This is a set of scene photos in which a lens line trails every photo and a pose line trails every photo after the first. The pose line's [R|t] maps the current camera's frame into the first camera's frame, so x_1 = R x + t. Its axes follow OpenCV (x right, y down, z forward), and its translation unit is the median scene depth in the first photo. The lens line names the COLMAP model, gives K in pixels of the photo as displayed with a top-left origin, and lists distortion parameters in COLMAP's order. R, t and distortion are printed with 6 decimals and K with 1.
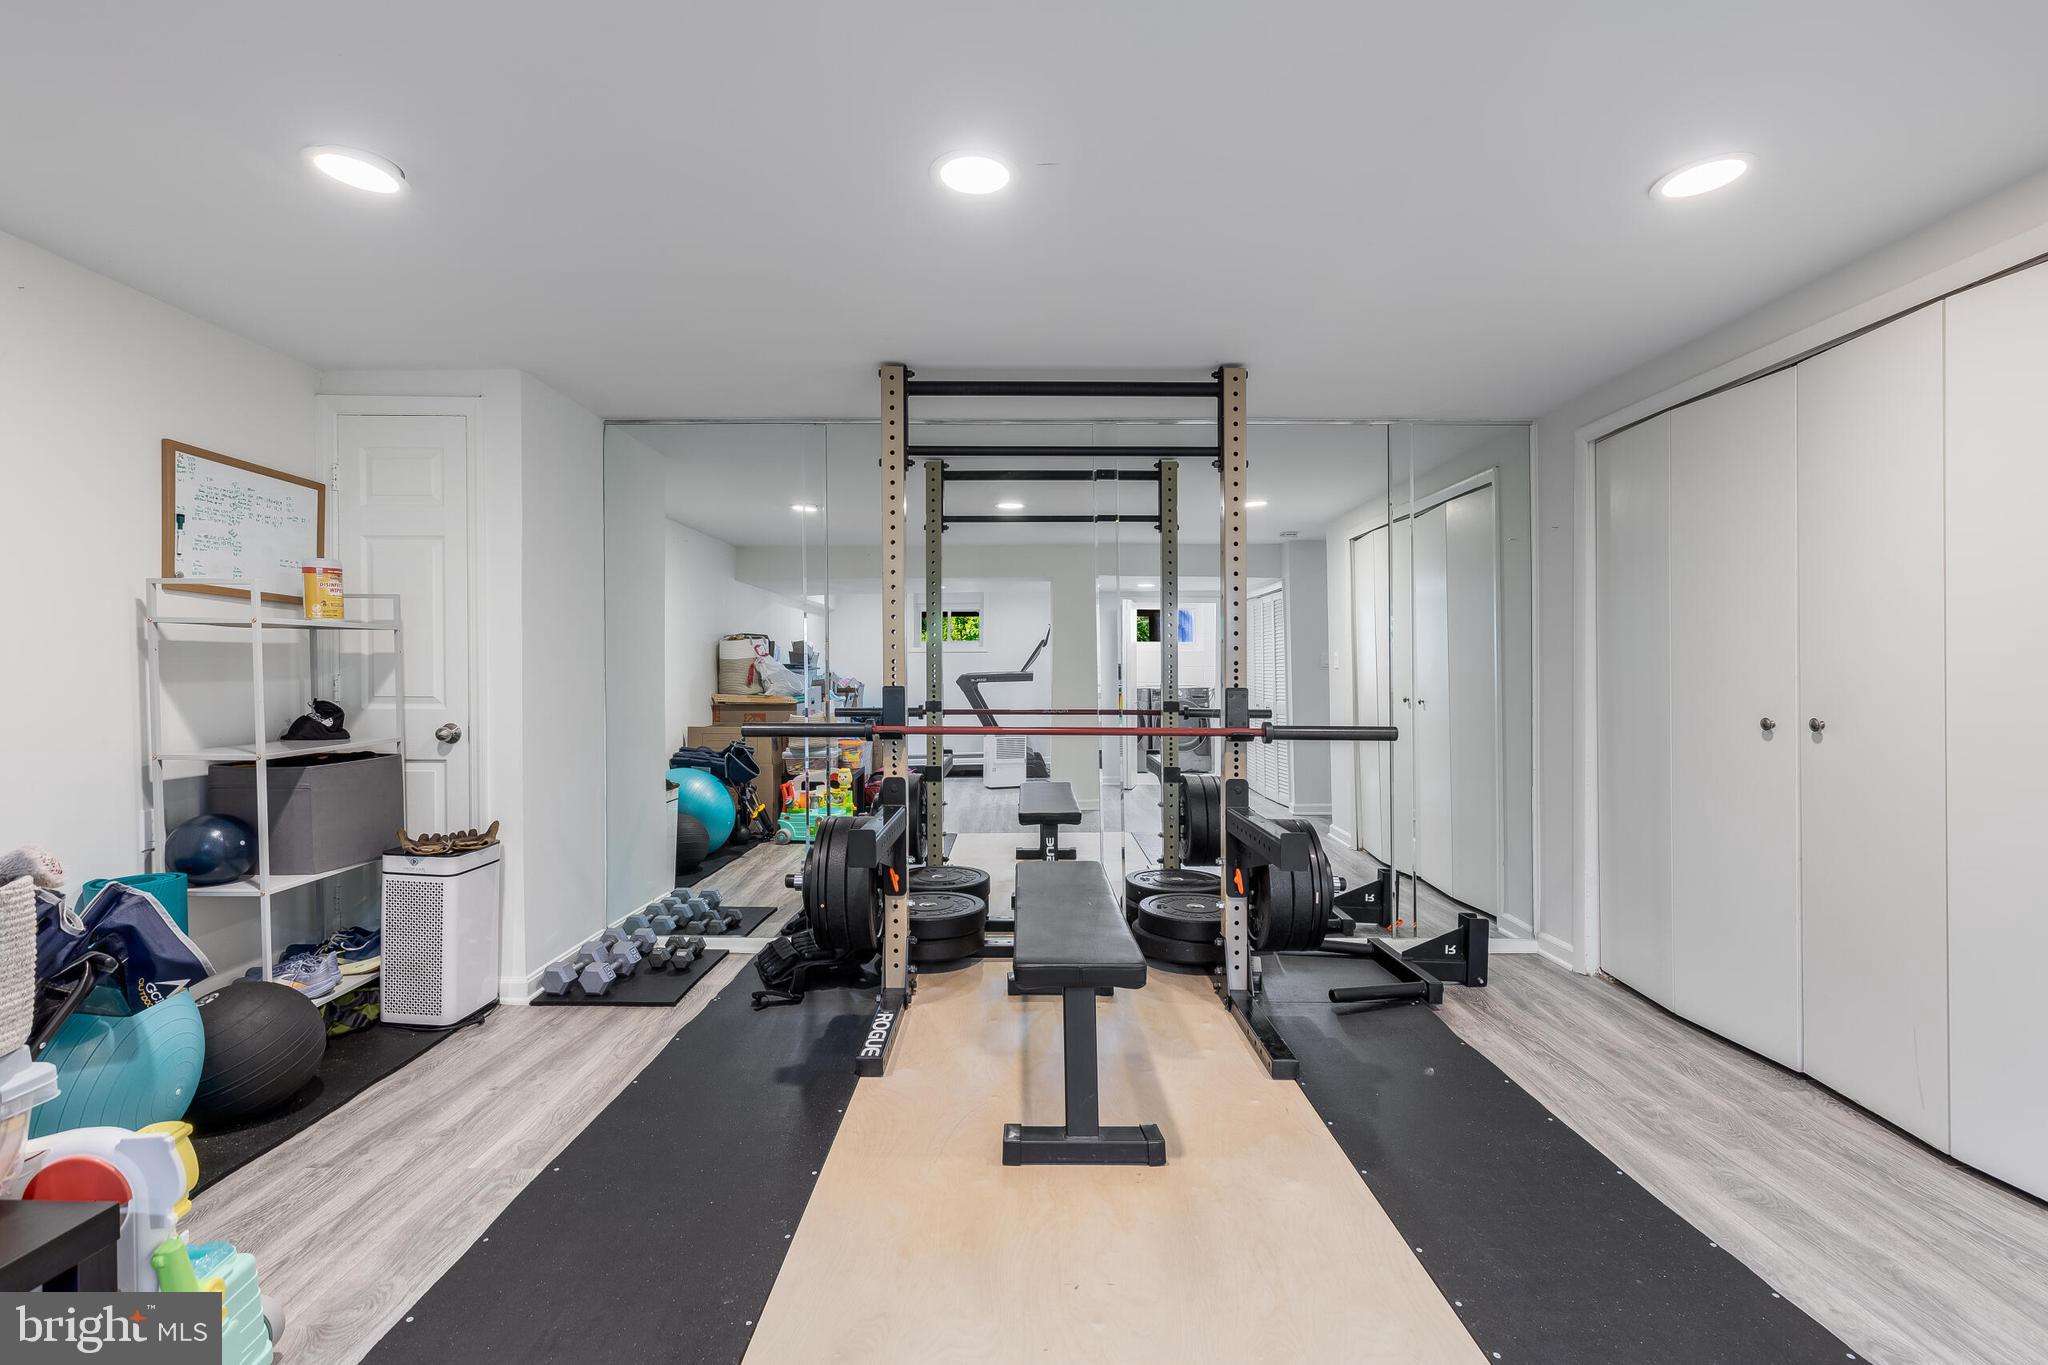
lens RADIAL K [[928.7, 0, 1023.0], [0, 928.7, 681.8], [0, 0, 1]] dist [0.013395, -0.001702]
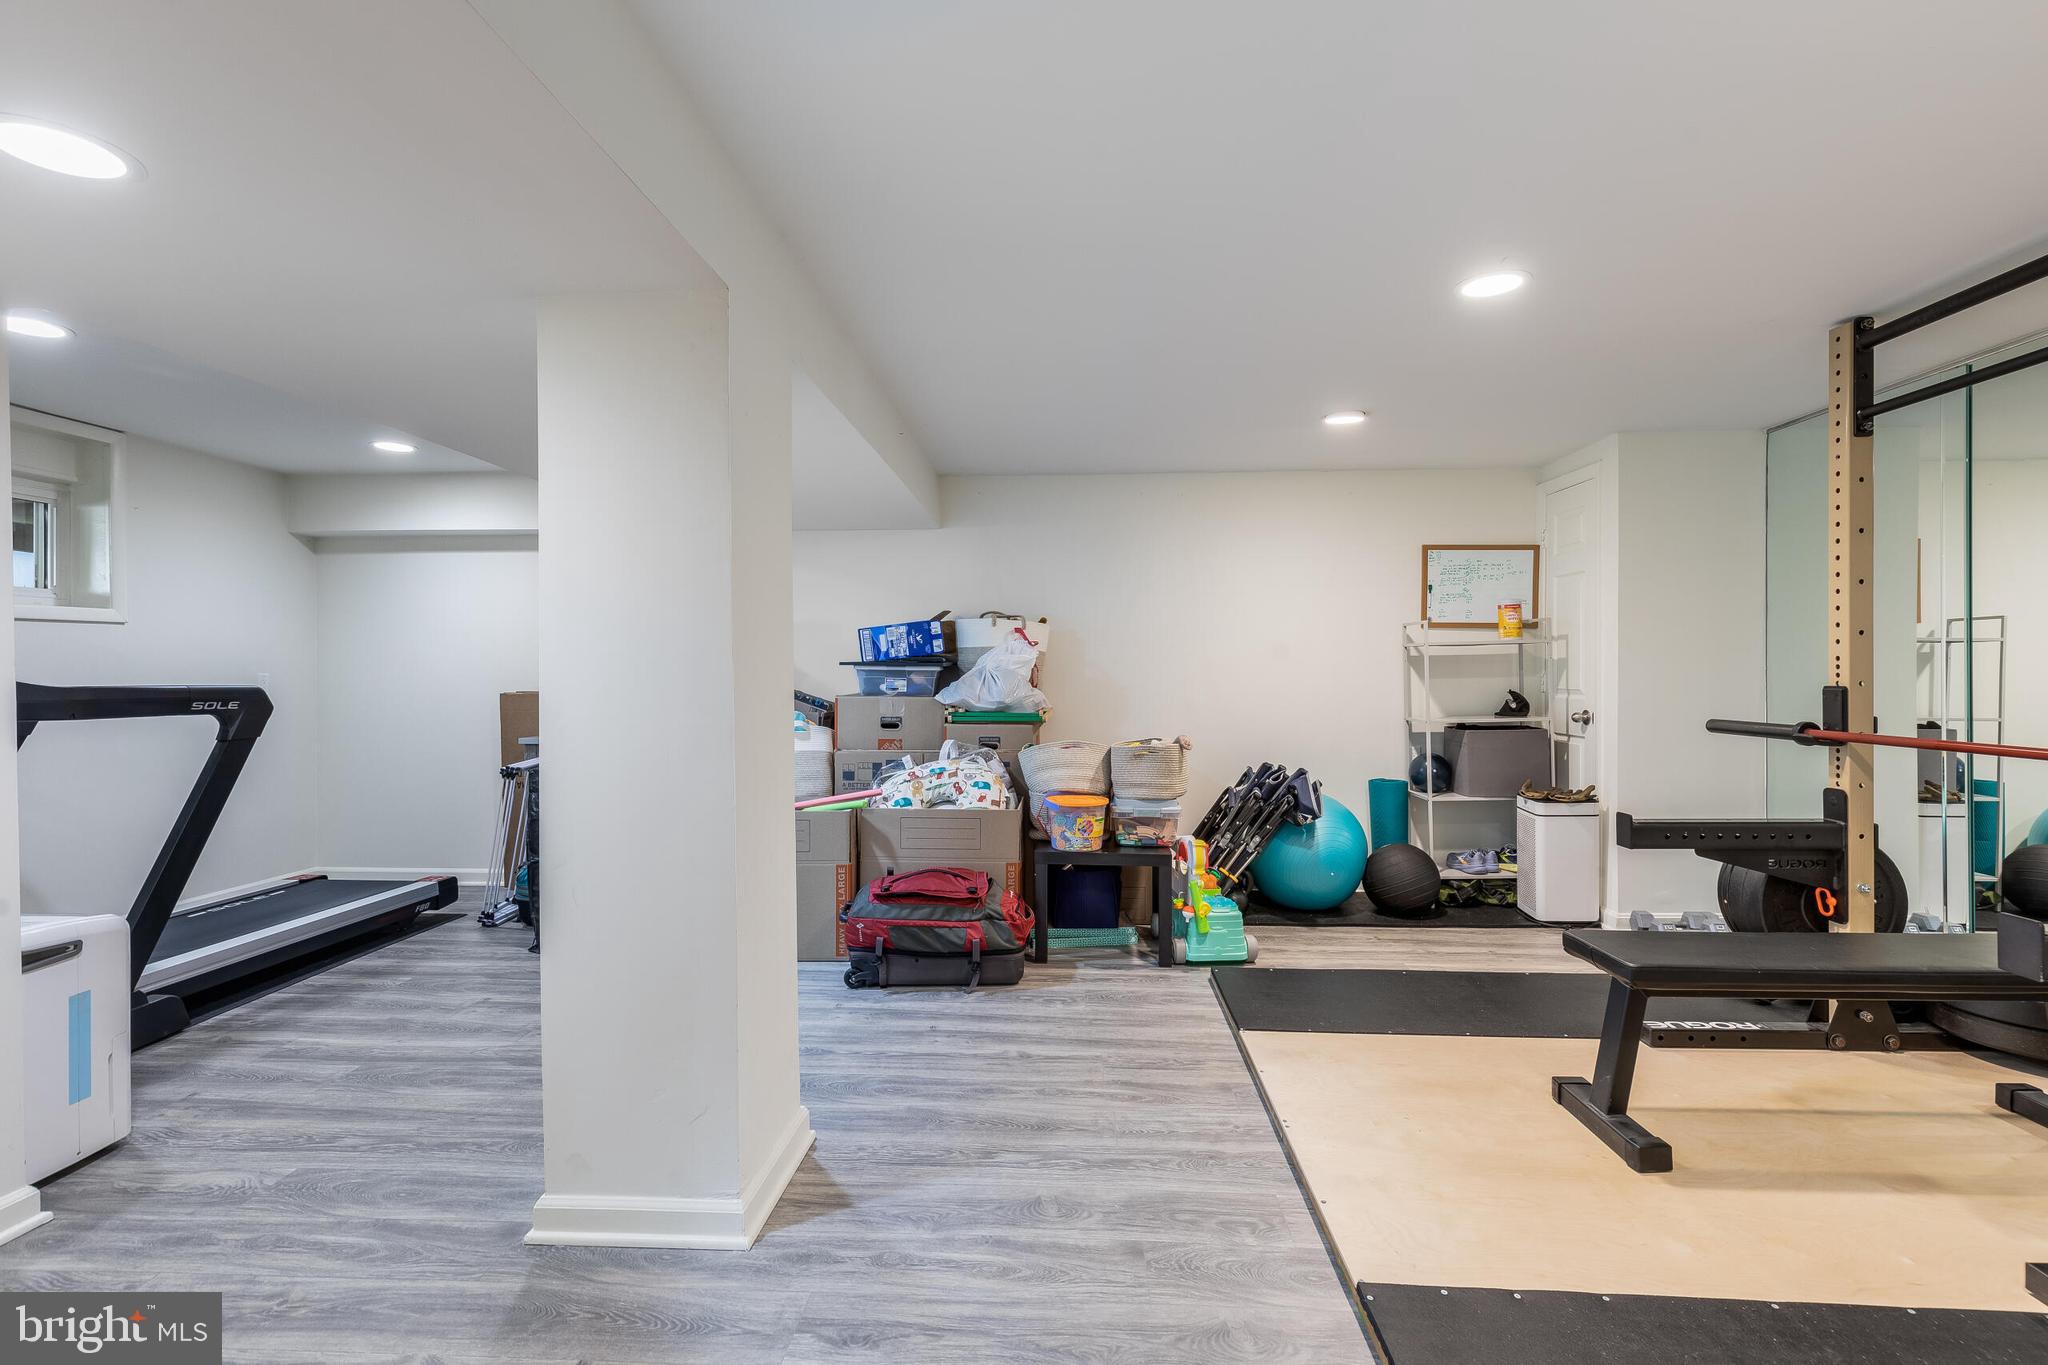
lens RADIAL K [[928.7, 0, 1026.9], [0, 928.7, 678.7], [0, 0, 1]] dist [0.013395, -0.001702]
pose [[-0.037890, 0.004456, -0.999272, 0.808662], [-0.003305, 0.999984, 0.004584, -0.004656], [0.999276, 0.003476, -0.037875, 0.268549]]
